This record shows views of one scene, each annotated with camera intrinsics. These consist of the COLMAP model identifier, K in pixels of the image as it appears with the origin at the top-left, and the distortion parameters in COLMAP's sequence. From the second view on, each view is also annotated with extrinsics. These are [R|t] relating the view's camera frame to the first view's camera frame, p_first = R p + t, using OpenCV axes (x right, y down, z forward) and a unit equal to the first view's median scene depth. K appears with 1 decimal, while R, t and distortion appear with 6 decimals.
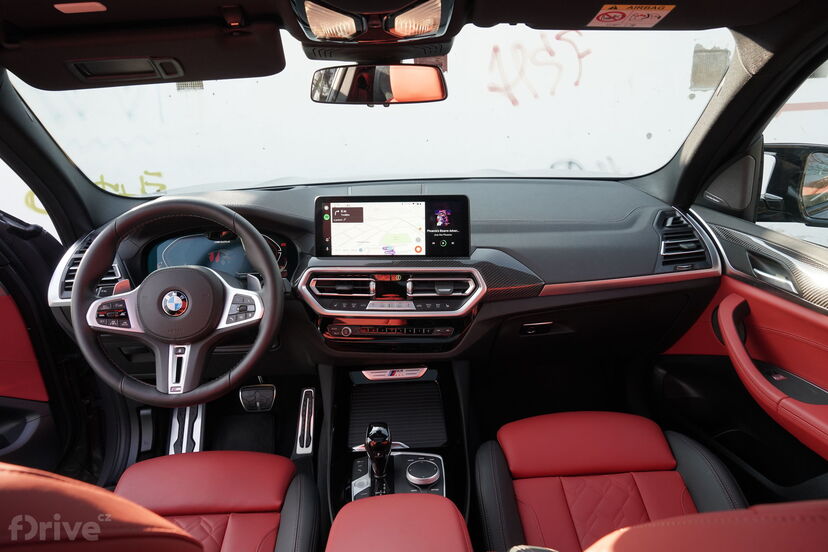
lens RADIAL K [[548.3, 0, 410.3], [0, 548.3, 281.5], [0, 0, 1]] dist [-0.024589, 0.004091]
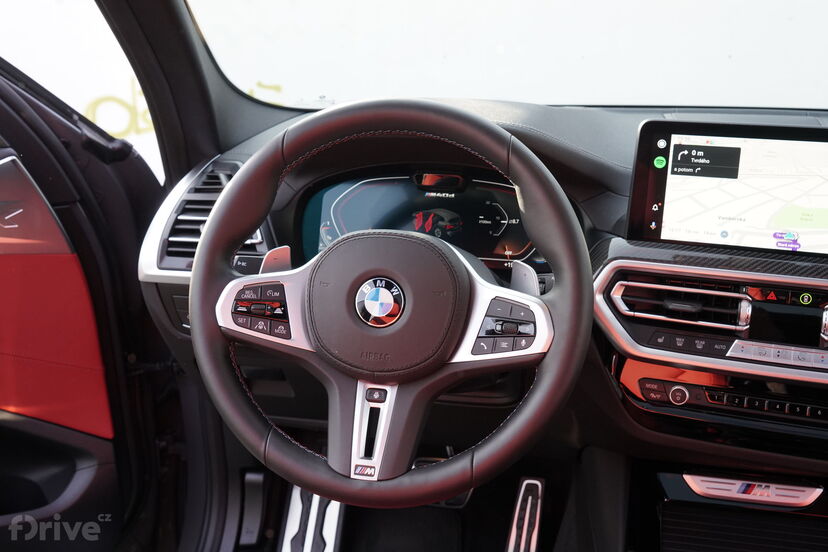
lens RADIAL K [[891.5, 0, 418.2], [0, 891.5, 284.1], [0, 0, 1]] dist [-0.002465, 0.000000]
pose [[0.965979, 0.107663, -0.235145, -0.164994], [-0.108370, 0.994061, 0.009955, 0.008970], [0.234820, 0.015866, 0.971909, 0.161679]]
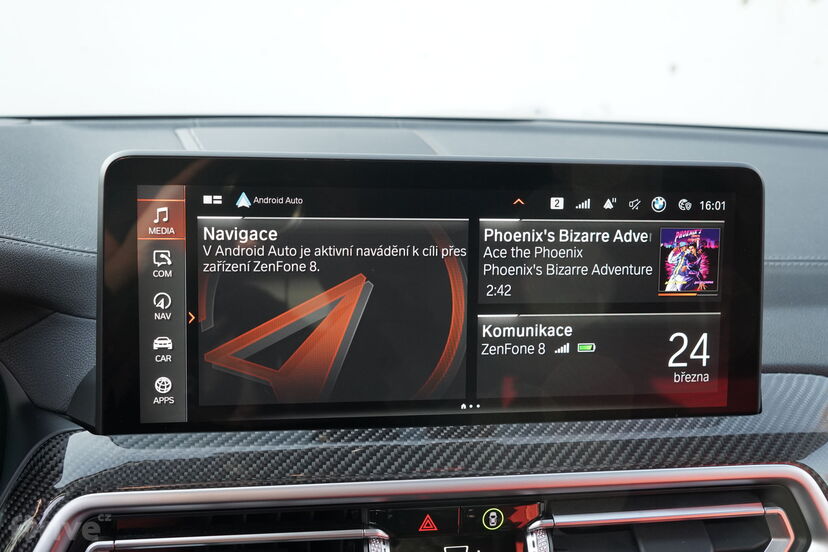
lens RADIAL K [[918.1, 0, 417.7], [0, 918.1, 267.7], [0, 0, 1]] dist [0.029605, 0.000000]
pose [[0.969203, 0.002601, 0.246250, -0.147291], [0.009355, 0.998834, -0.047371, -0.093512], [-0.246086, 0.048215, 0.968048, 0.638404]]
